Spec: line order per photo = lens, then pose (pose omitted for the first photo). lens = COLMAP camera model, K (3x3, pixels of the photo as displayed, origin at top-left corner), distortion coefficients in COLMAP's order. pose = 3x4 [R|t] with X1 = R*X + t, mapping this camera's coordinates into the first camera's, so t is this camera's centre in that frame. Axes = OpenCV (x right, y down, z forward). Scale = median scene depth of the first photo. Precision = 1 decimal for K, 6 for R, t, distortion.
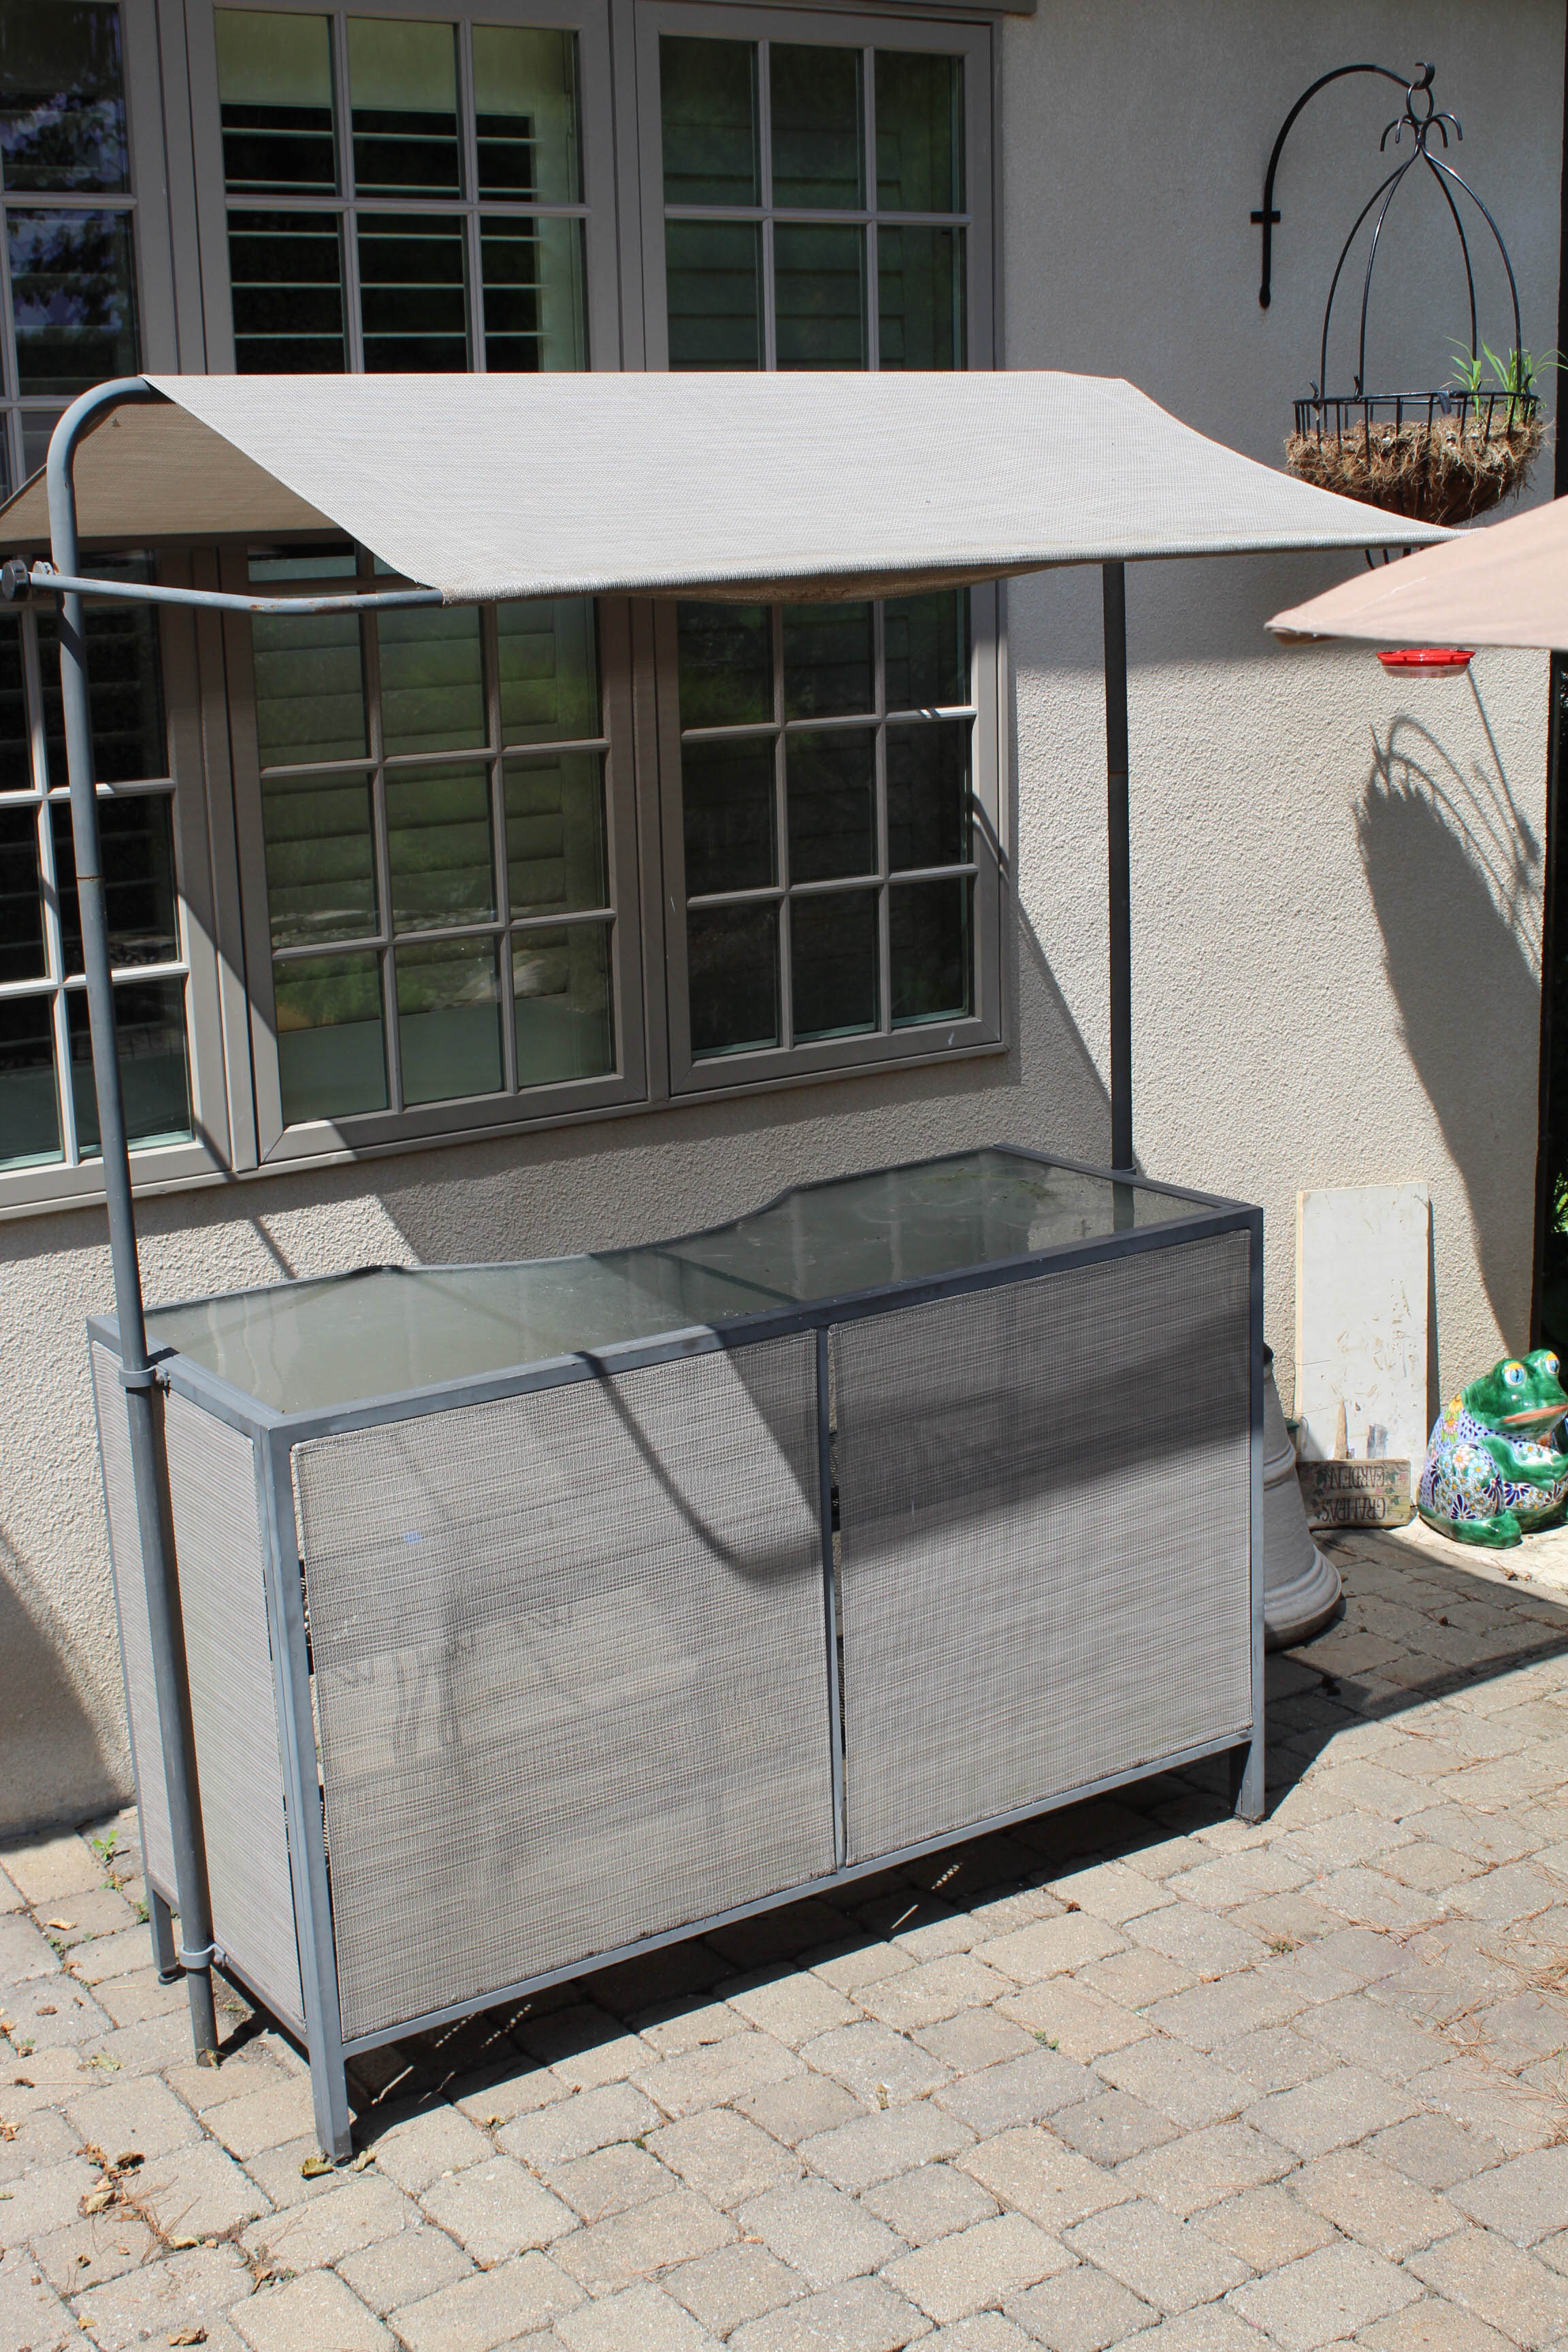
lens RADIAL K [[2844.1, 0, 749.9], [0, 2844.1, 1189.1], [0, 0, 1]] dist [-0.064230, 0.000000]
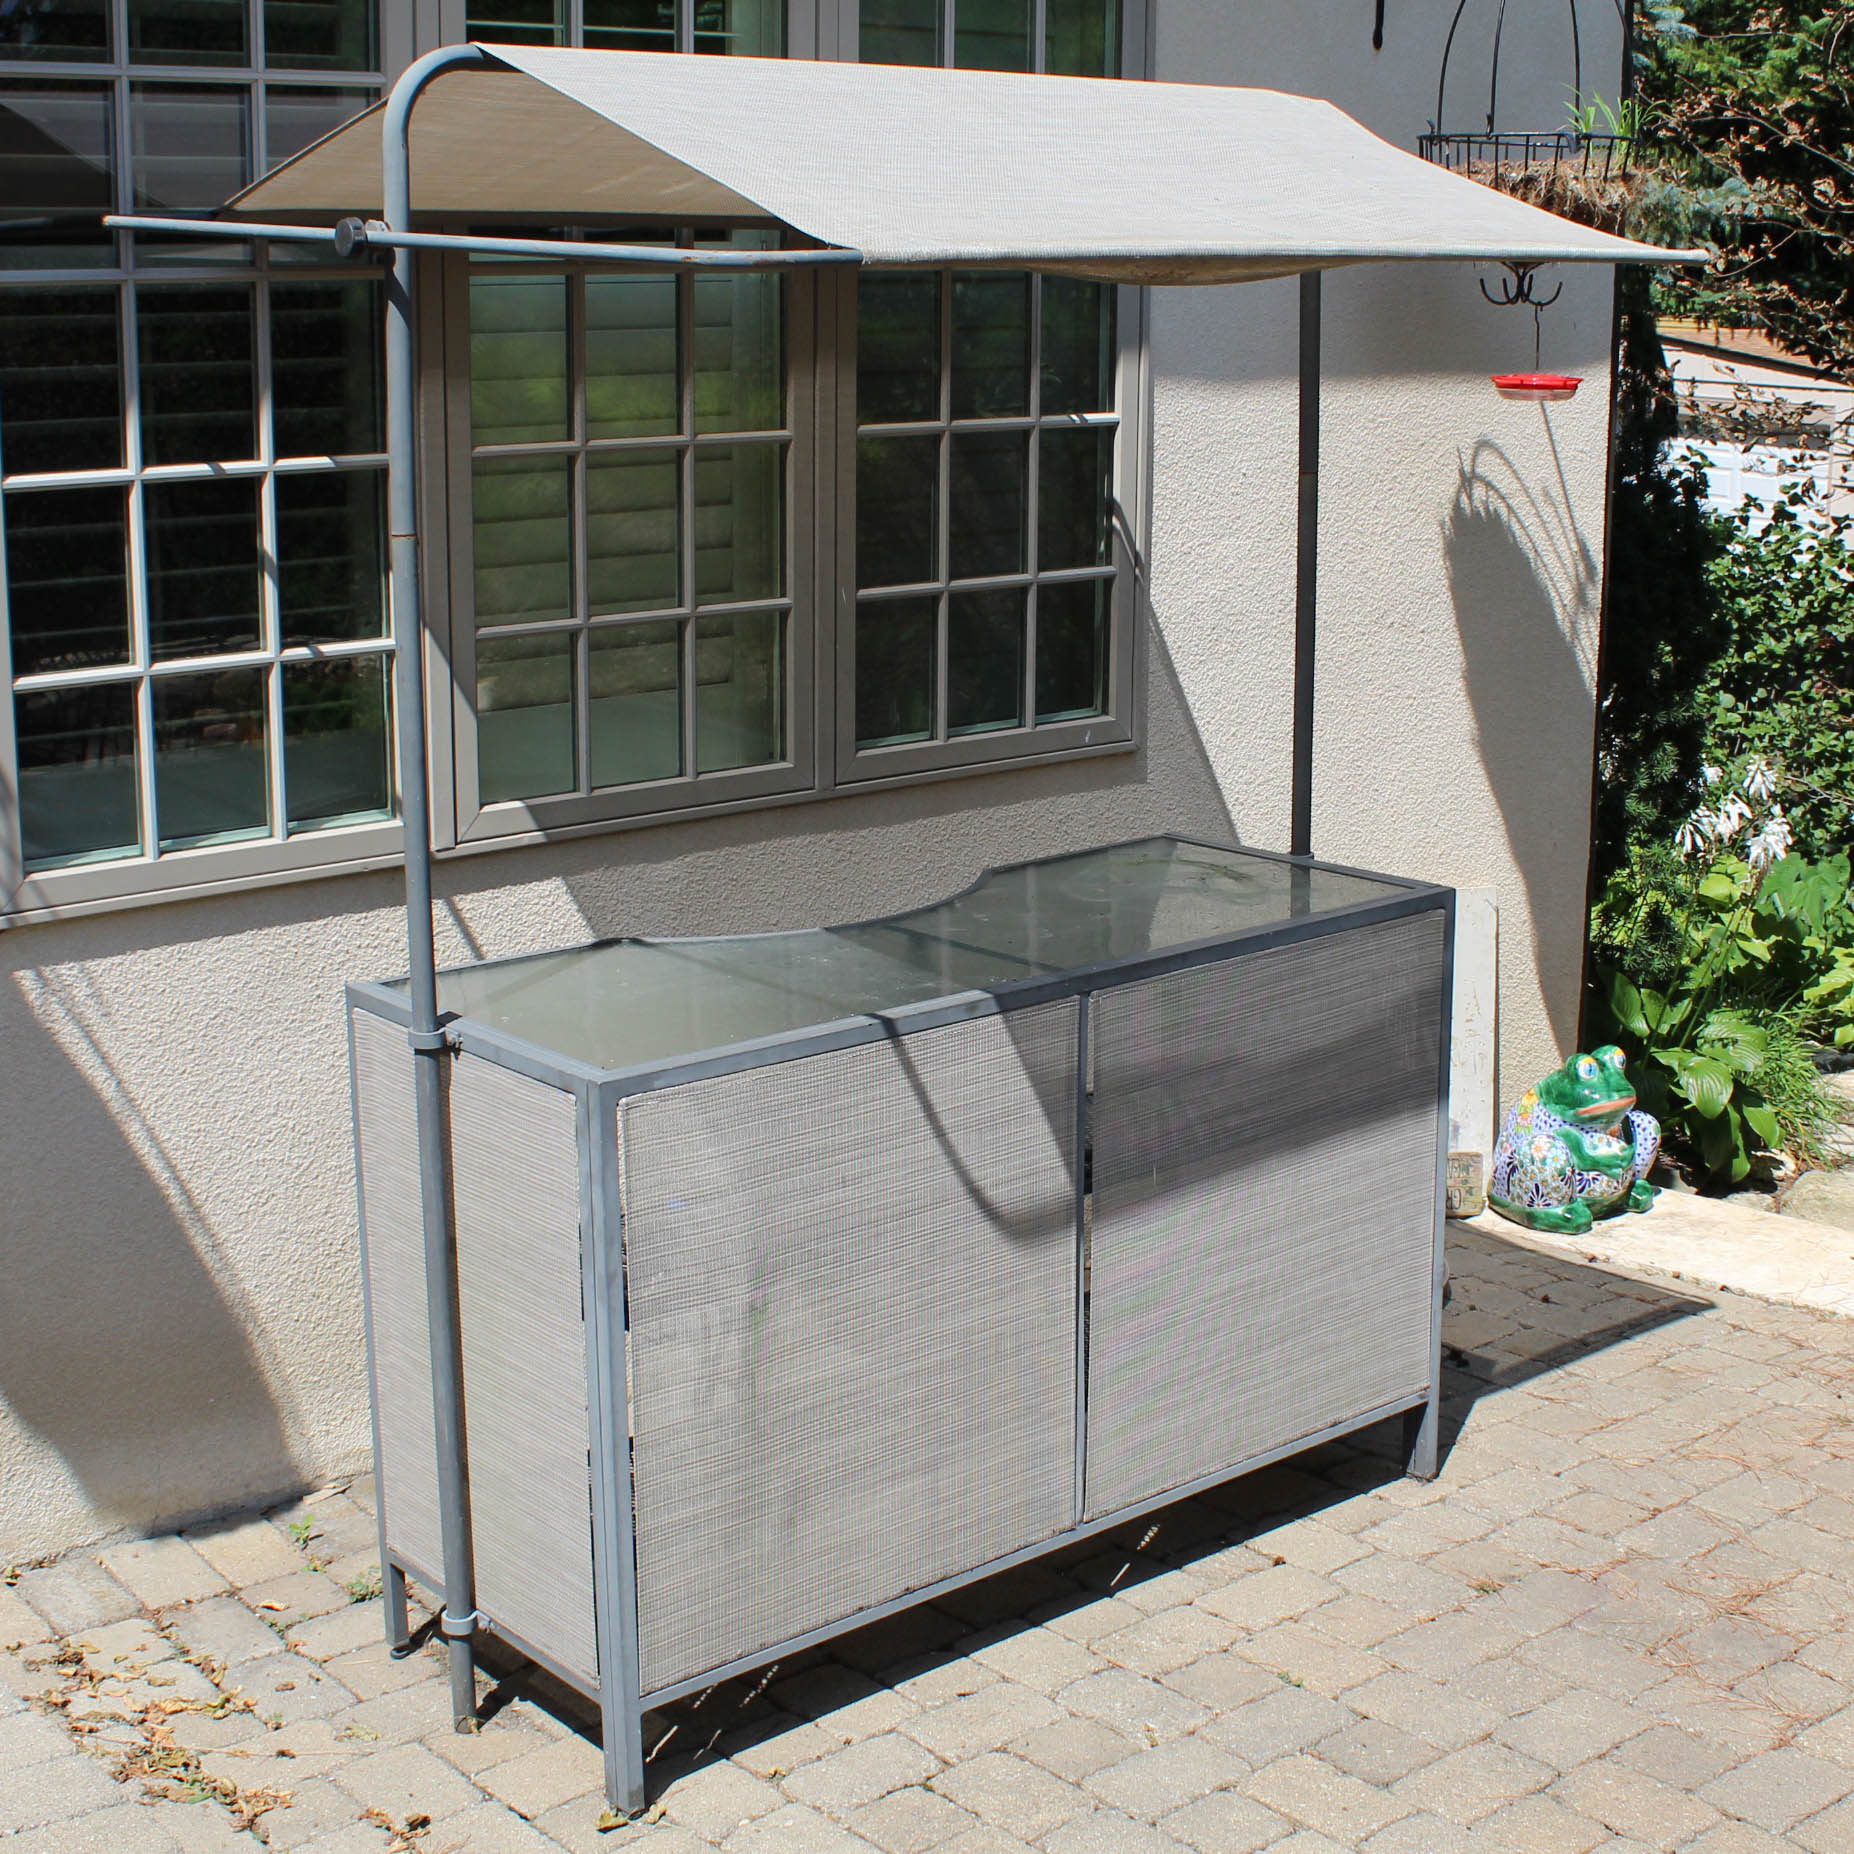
lens RADIAL K [[2867.5, 0, 977.8], [0, 2867.5, 890.3], [0, 0, 1]] dist [-0.138800, 0.000000]
pose [[0.989408, 0.006503, 0.145018, -0.147485], [-0.003786, 0.999812, -0.019006, 0.028018], [-0.145114, 0.018256, 0.989247, -0.019185]]
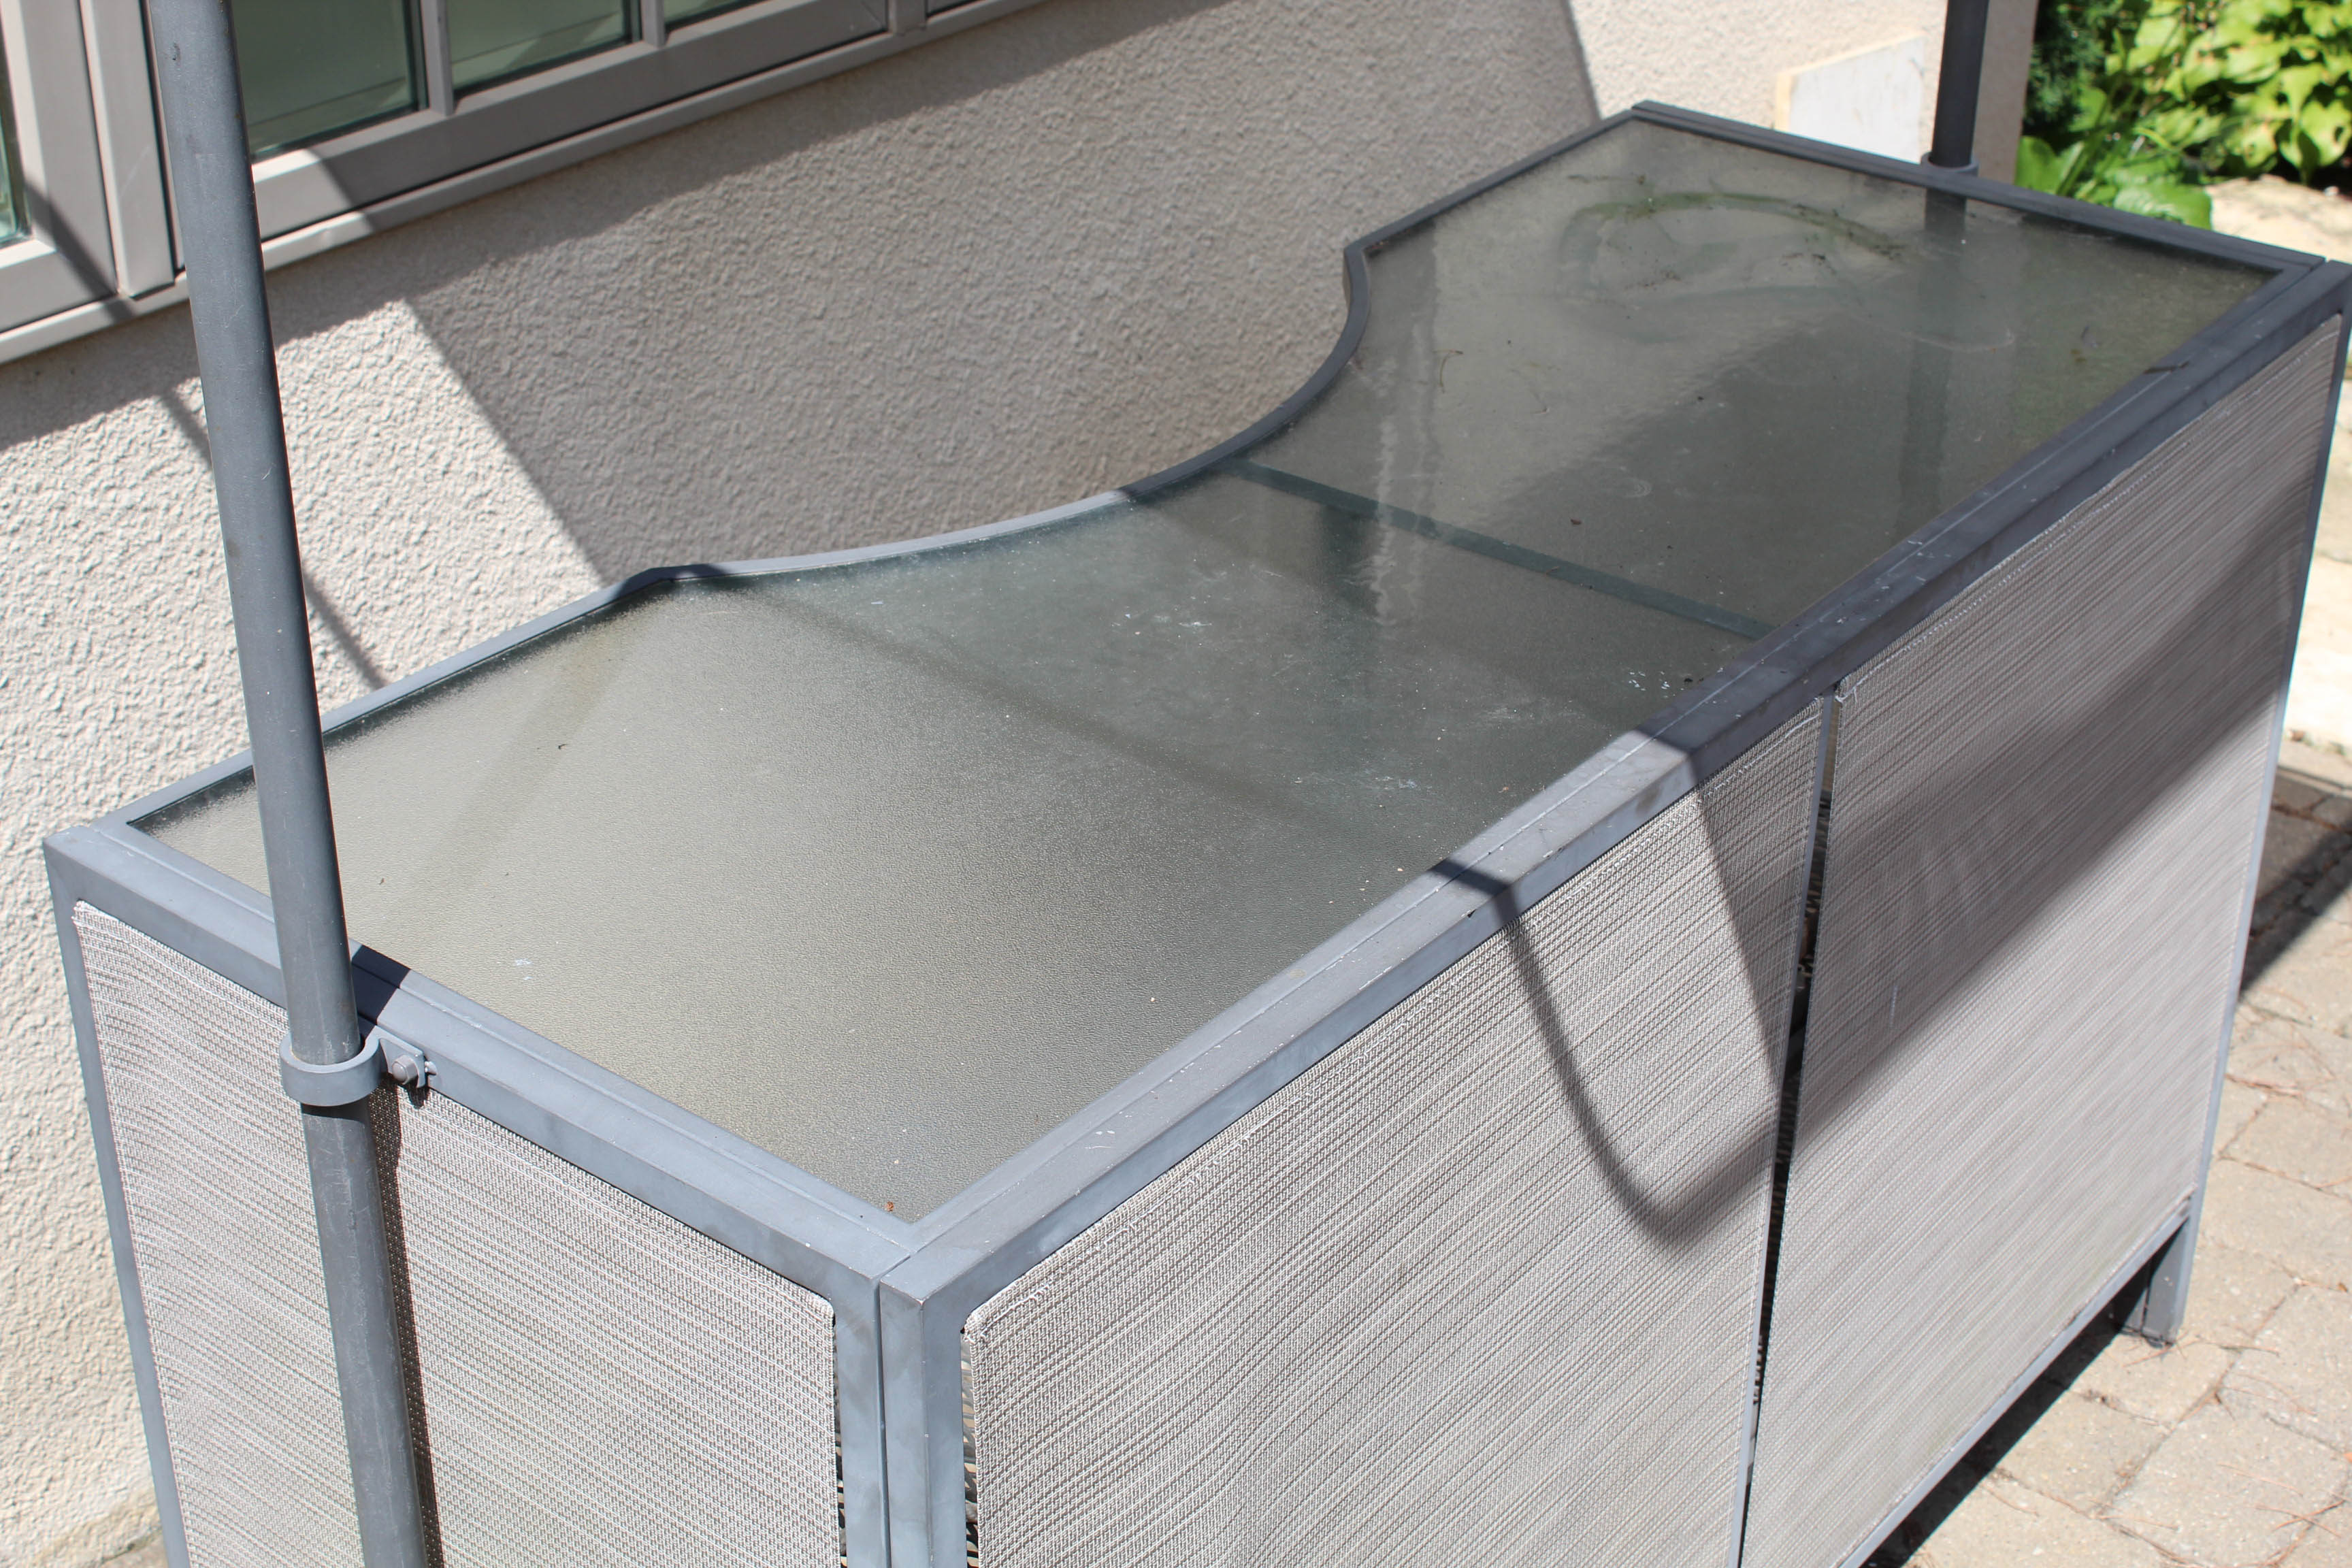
lens RADIAL K [[3554.1, 0, 1176.1], [0, 3554.1, 773.4], [0, 0, 1]] dist [-0.008302, 0.000000]
pose [[0.948412, -0.111883, 0.296643, -0.212459], [0.030890, 0.963820, 0.264757, -0.079026], [-0.315532, -0.241935, 0.917555, 0.473115]]
